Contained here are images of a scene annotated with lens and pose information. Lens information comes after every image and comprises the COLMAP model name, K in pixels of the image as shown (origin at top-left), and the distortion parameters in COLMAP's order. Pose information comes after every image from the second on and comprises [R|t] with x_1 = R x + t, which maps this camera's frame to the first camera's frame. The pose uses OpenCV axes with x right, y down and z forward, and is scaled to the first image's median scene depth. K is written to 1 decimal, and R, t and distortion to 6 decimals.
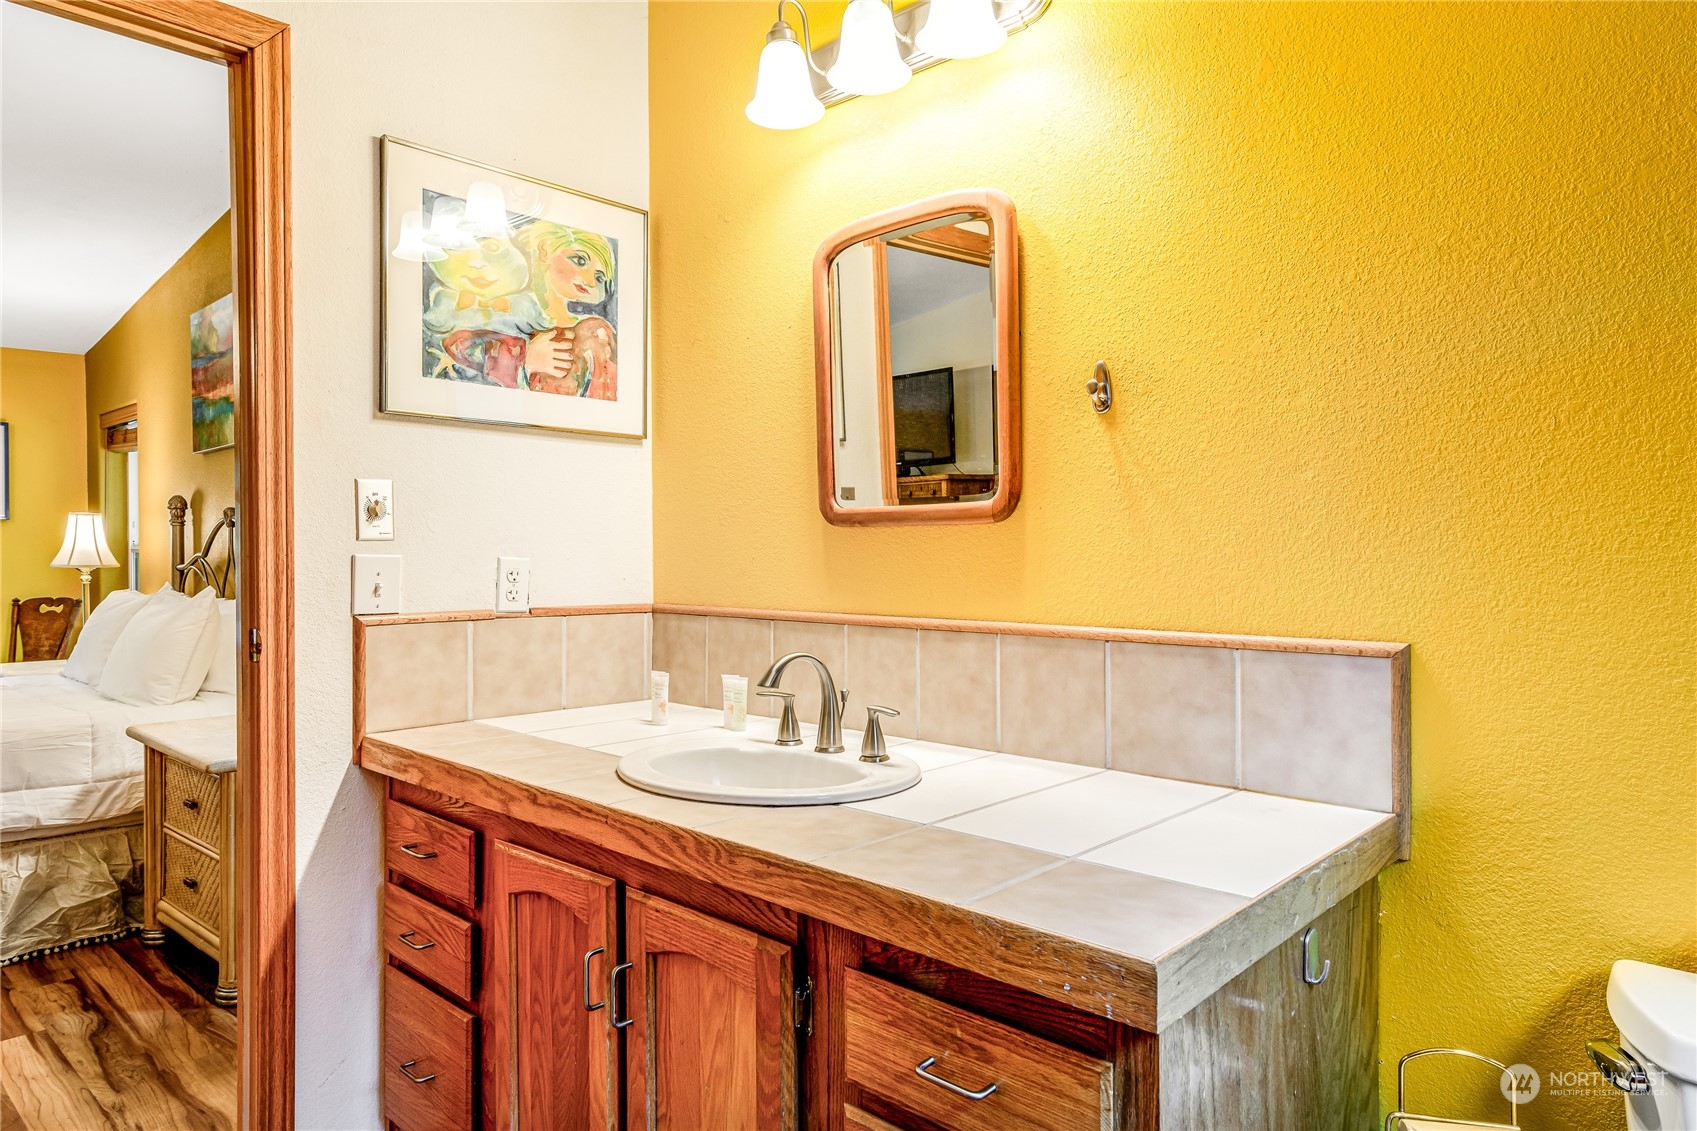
lens RADIAL K [[1058.9, 0, 846.4], [0, 1058.9, 548.3], [0, 0, 1]] dist [-0.002573, -0.001297]
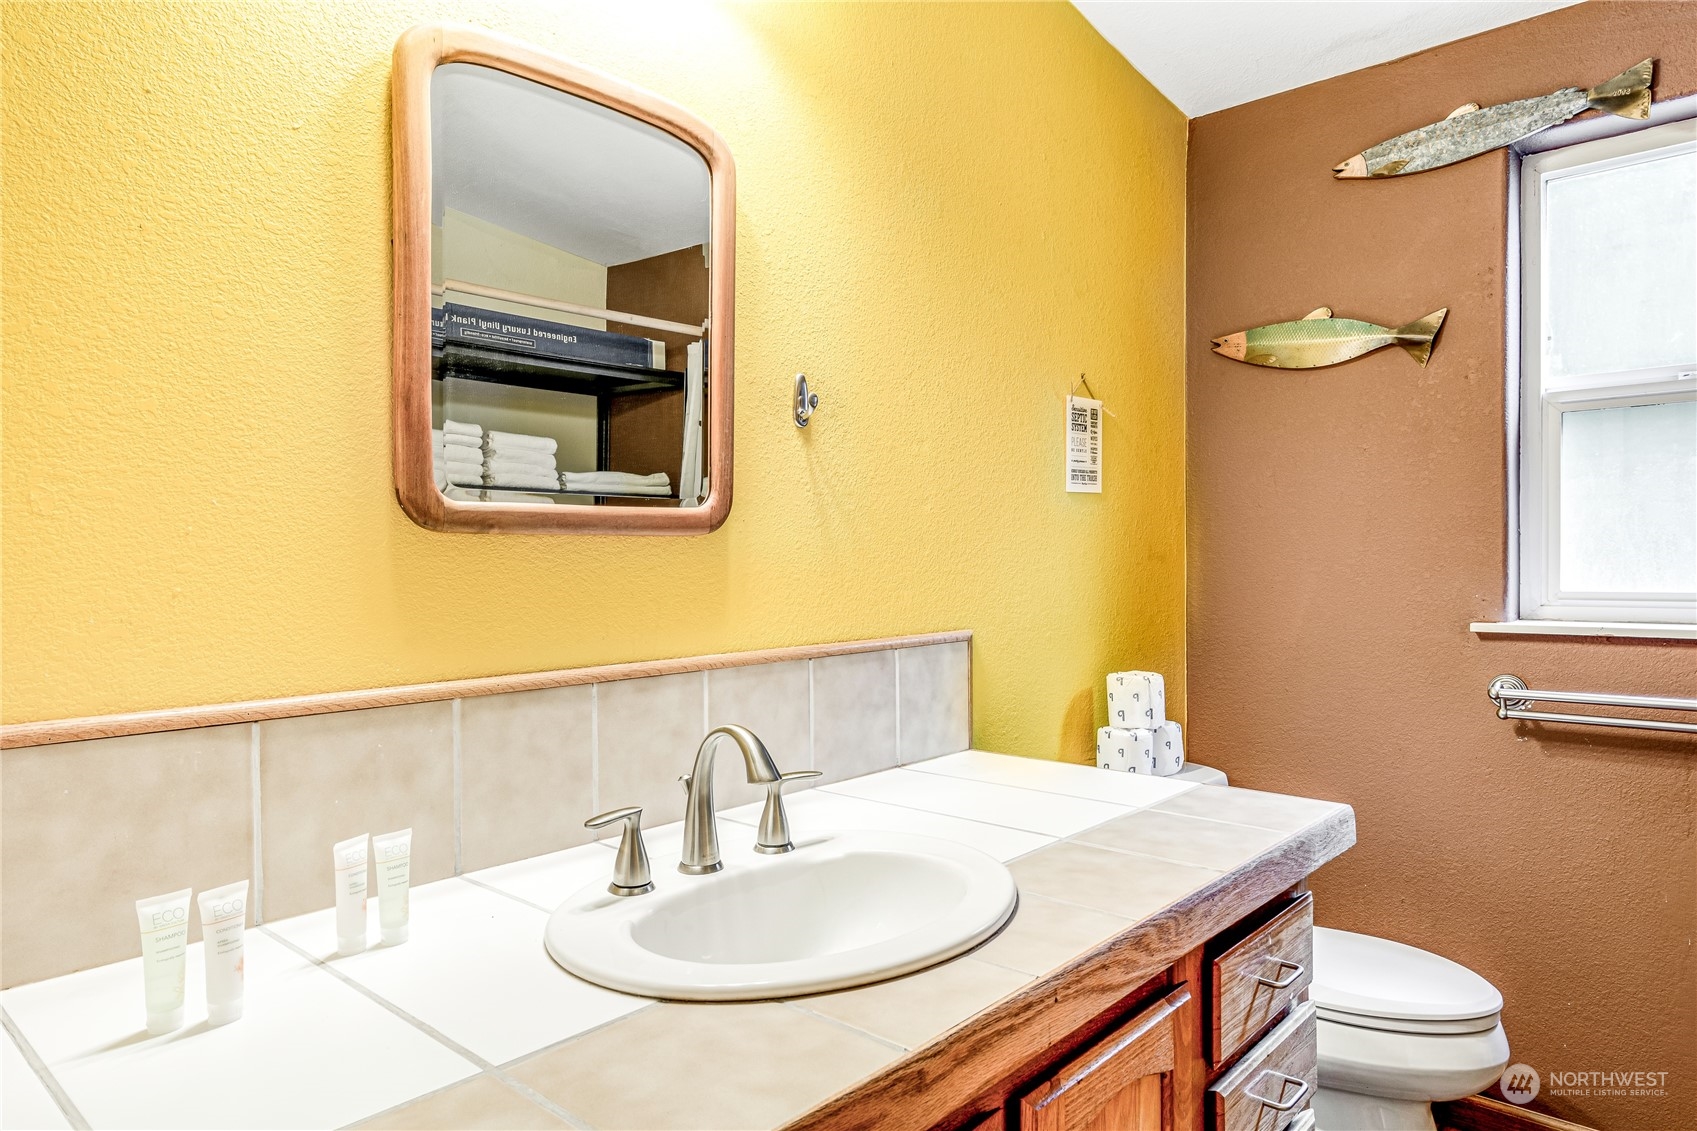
lens RADIAL K [[1058.9, 0, 846.4], [0, 1058.9, 548.3], [0, 0, 1]] dist [-0.002573, -0.001297]
pose [[-0.027610, 0.011344, 0.999554, -0.791859], [0.009886, 0.999890, -0.011074, -0.004678], [-0.999570, 0.009575, -0.027719, 1.053275]]
